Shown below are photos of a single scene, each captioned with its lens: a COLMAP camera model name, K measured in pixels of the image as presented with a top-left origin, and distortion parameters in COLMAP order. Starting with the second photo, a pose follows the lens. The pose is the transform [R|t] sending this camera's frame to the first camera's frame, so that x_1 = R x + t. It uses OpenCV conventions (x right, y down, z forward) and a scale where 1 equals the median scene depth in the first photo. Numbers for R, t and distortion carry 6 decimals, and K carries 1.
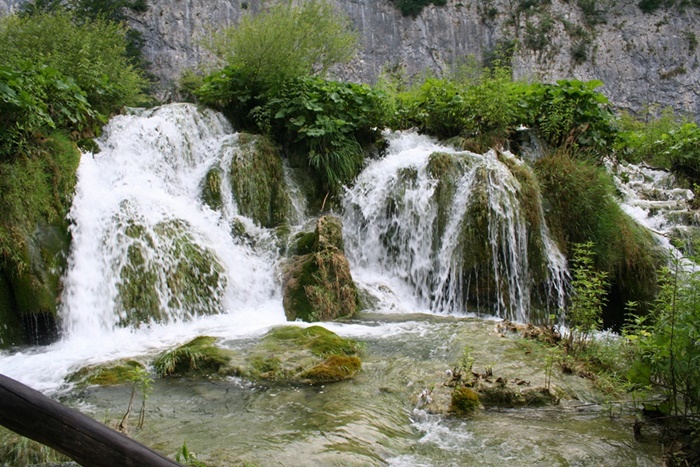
lens RADIAL K [[574.8, 0, 352.0], [0, 574.8, 231.0], [0, 0, 1]] dist [-0.127202, 0.050134]
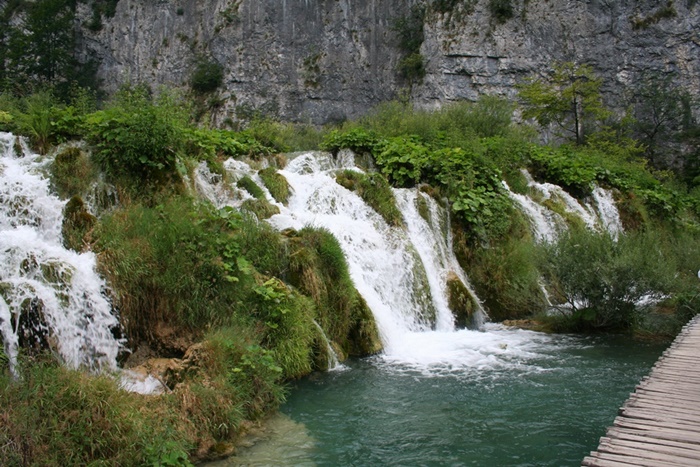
lens RADIAL K [[574.8, 0, 350.8], [0, 574.8, 233.7], [0, 0, 1]] dist [-0.127202, 0.050134]
pose [[0.924768, 0.013479, -0.380293, 0.465460], [-0.025122, 0.999355, -0.025671, -0.002279], [0.379701, 0.033293, 0.924510, 0.242218]]
